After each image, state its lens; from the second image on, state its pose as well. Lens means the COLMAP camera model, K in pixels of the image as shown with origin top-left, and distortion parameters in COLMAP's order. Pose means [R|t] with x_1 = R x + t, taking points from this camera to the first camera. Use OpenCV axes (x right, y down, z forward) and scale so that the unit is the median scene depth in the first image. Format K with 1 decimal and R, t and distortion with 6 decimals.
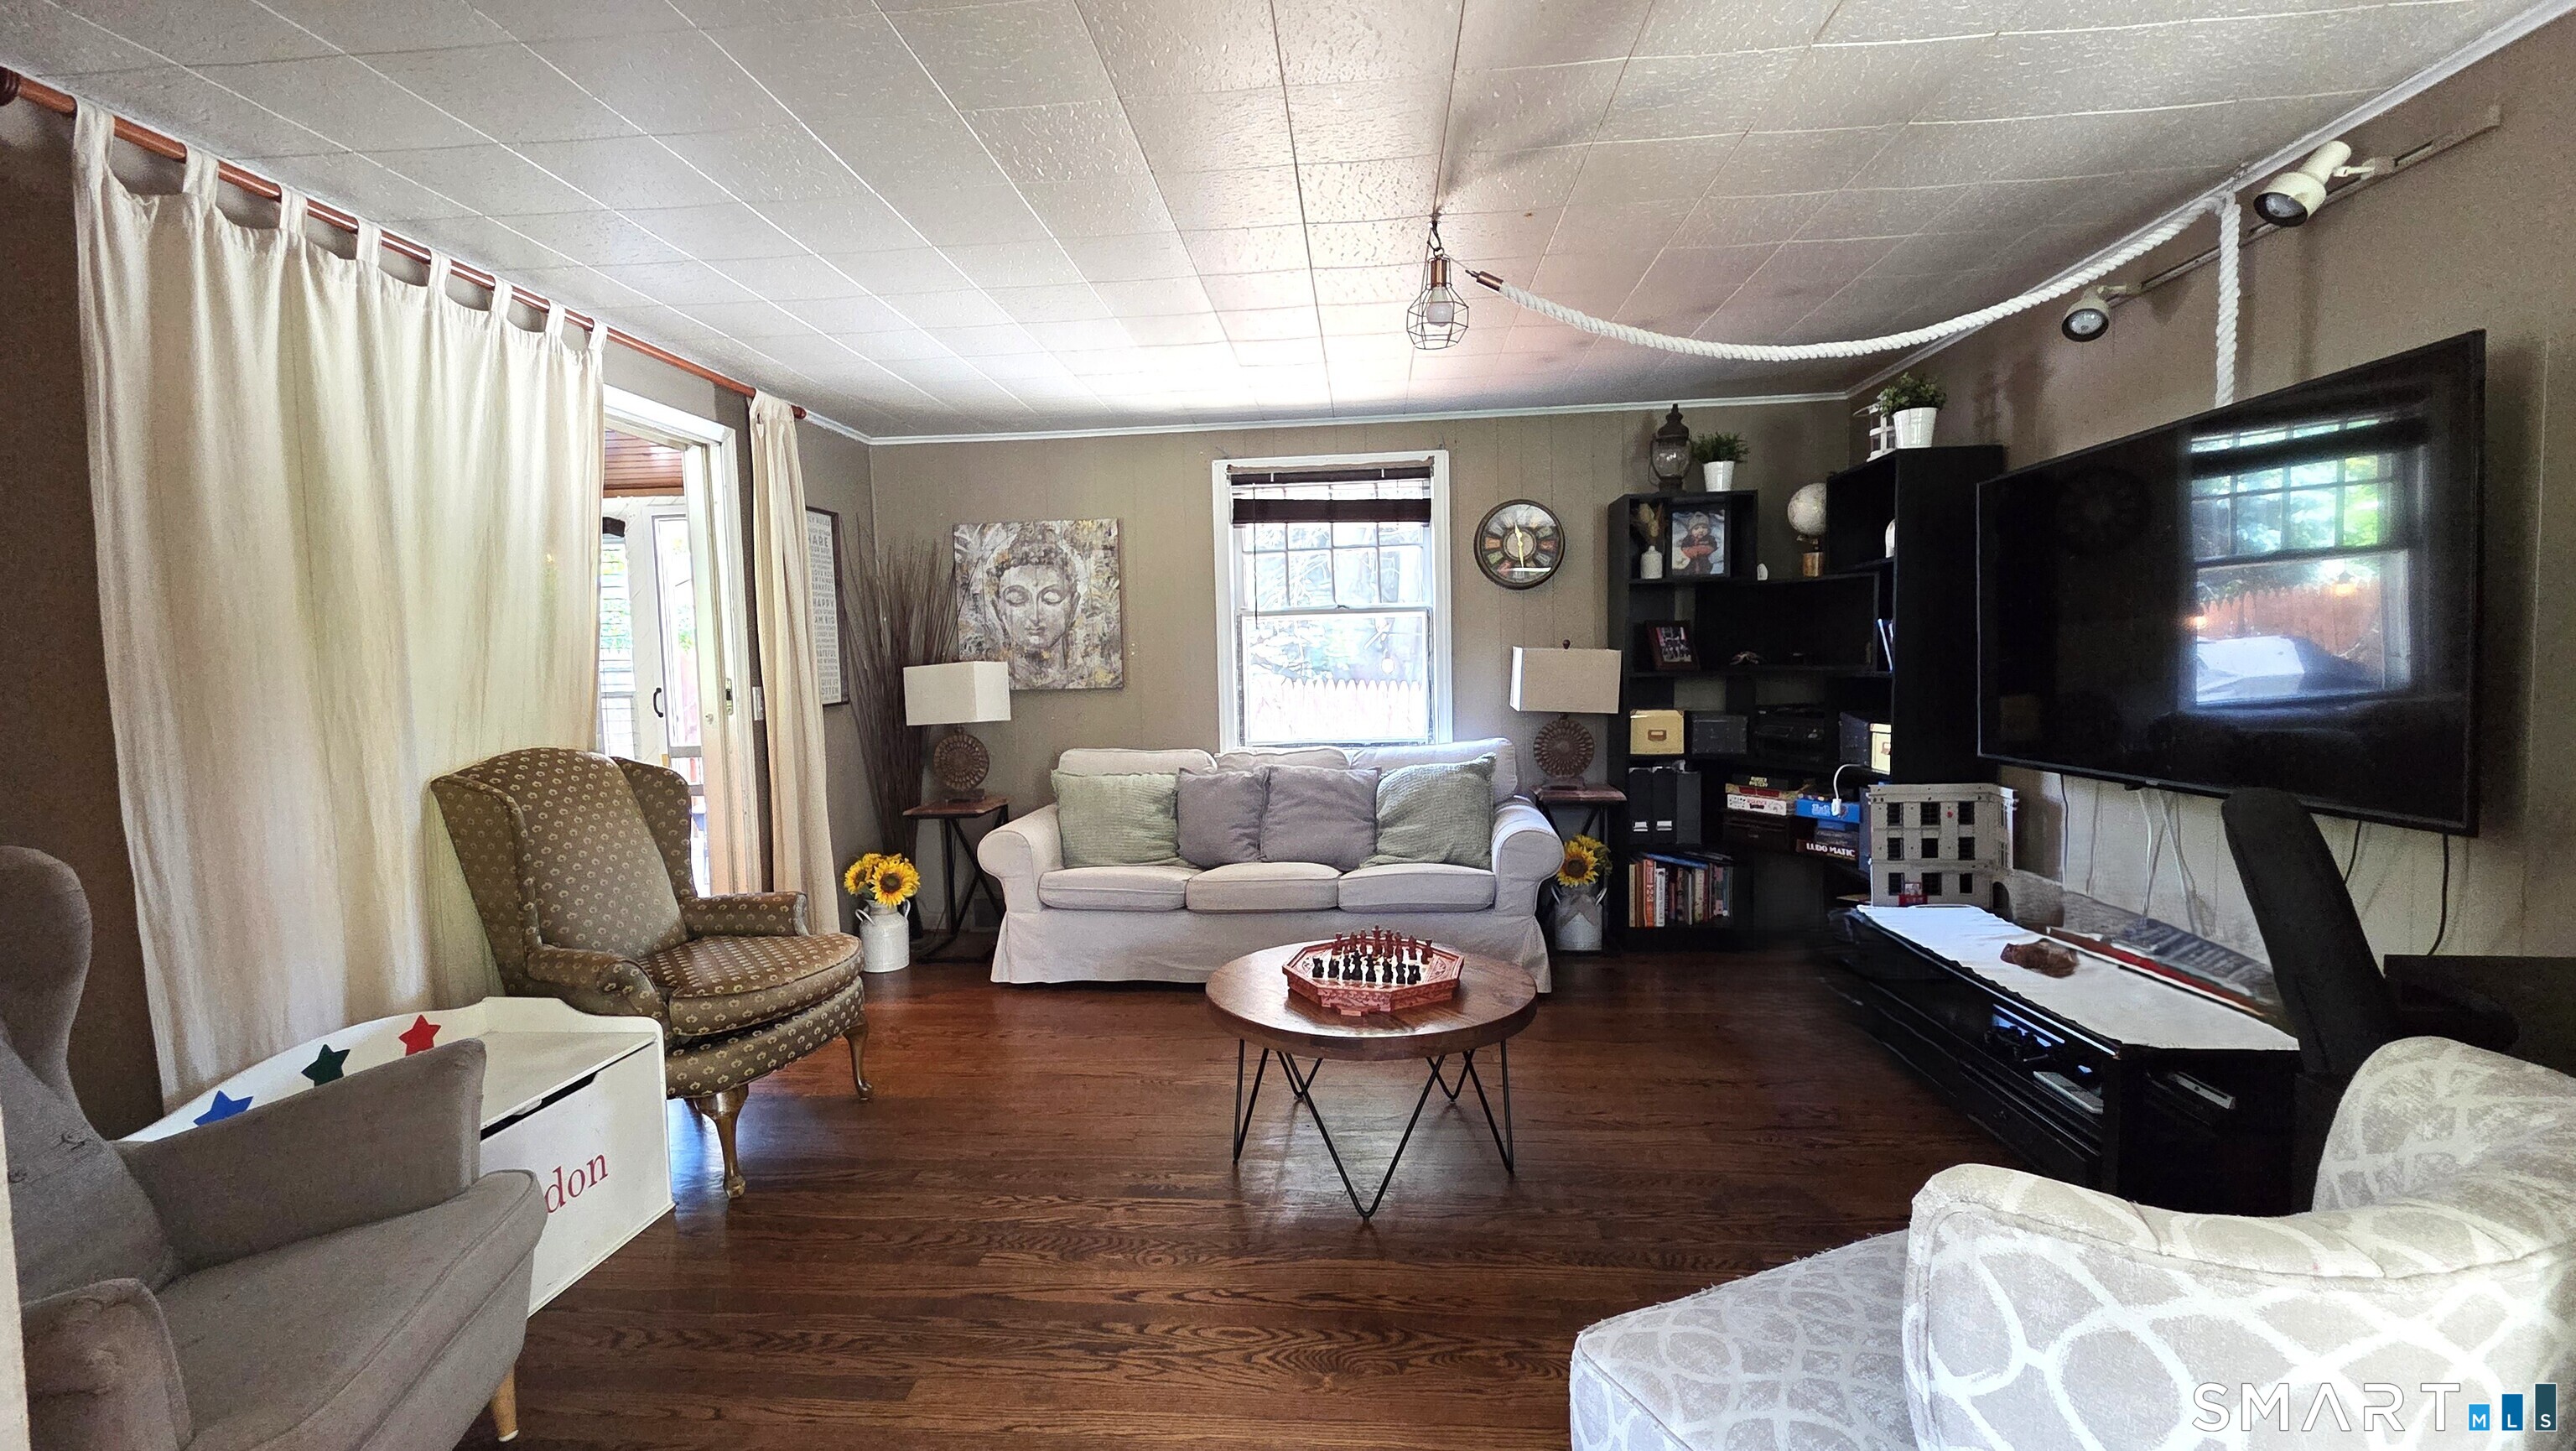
lens RADIAL K [[1063.4, 0, 1288.0], [0, 1063.4, 725.5], [0, 0, 1]] dist [0.001403, 0.000284]
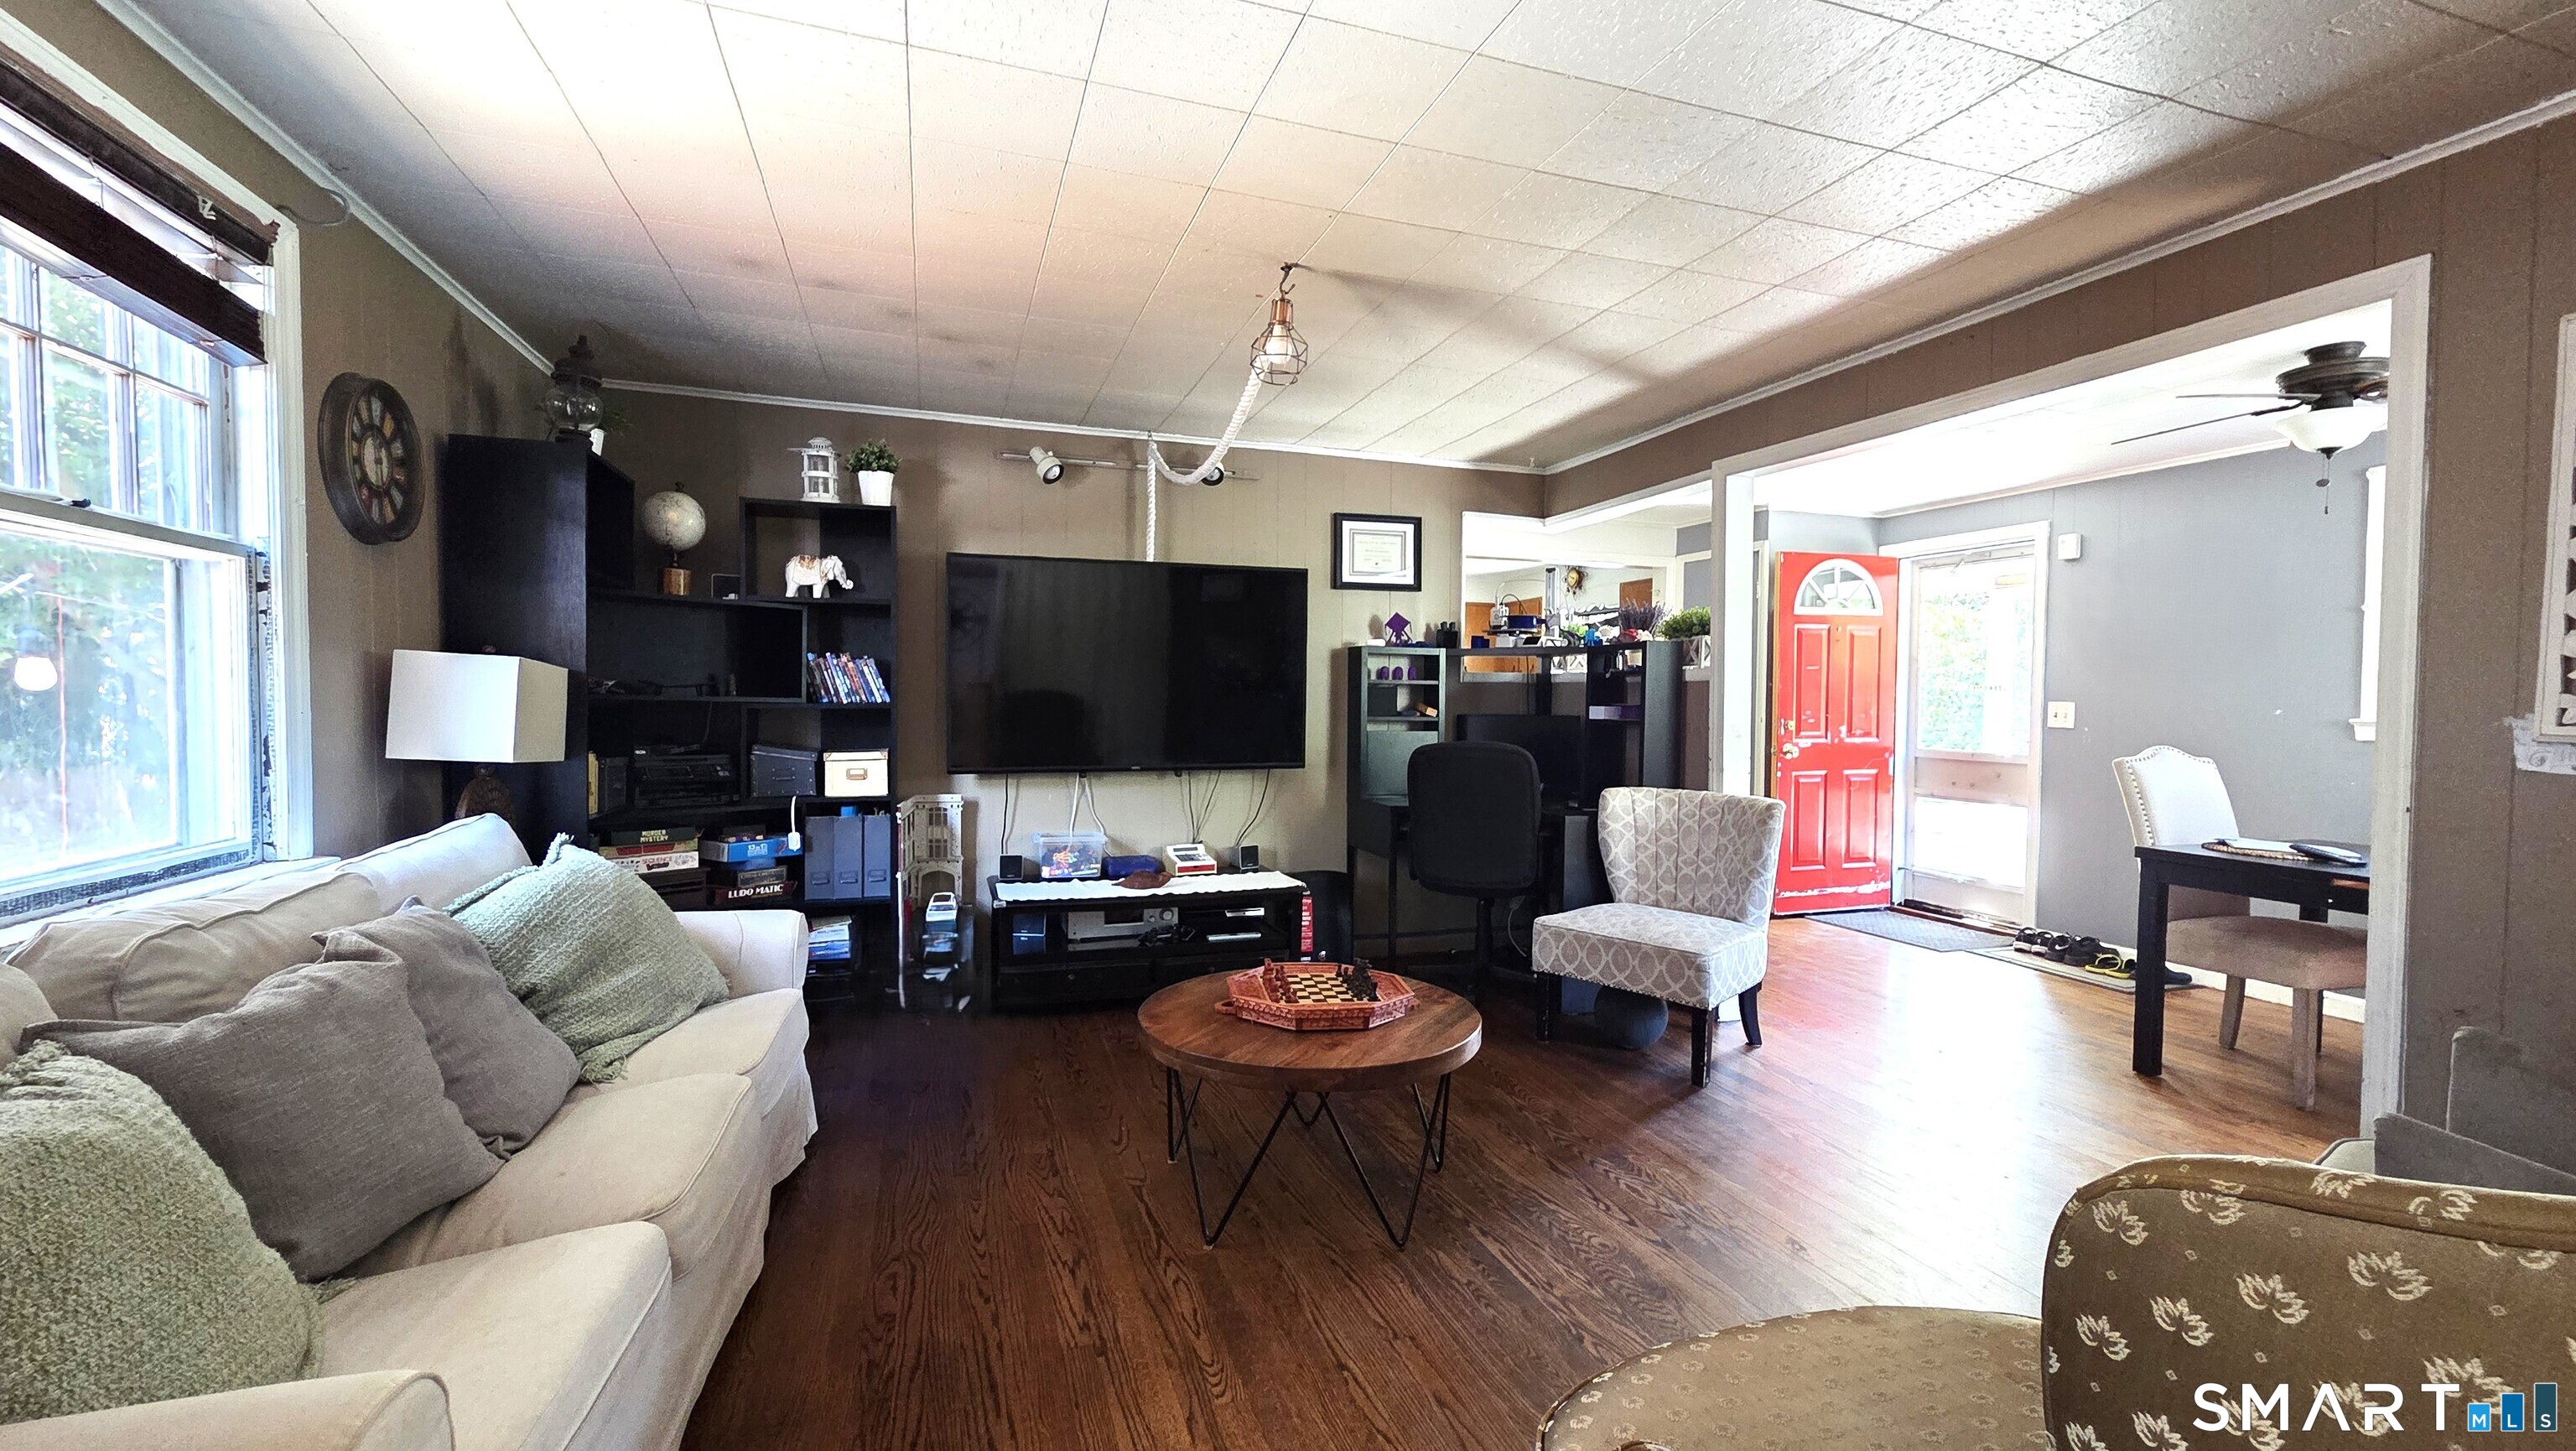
lens RADIAL K [[1063.4, 0, 1288.0], [0, 1063.4, 725.5], [0, 0, 1]] dist [0.001403, 0.000284]
pose [[-0.387573, 0.004906, 0.921826, -0.492926], [0.057899, 0.998141, 0.019031, -0.018598], [-0.920019, 0.060748, -0.387136, 0.836383]]
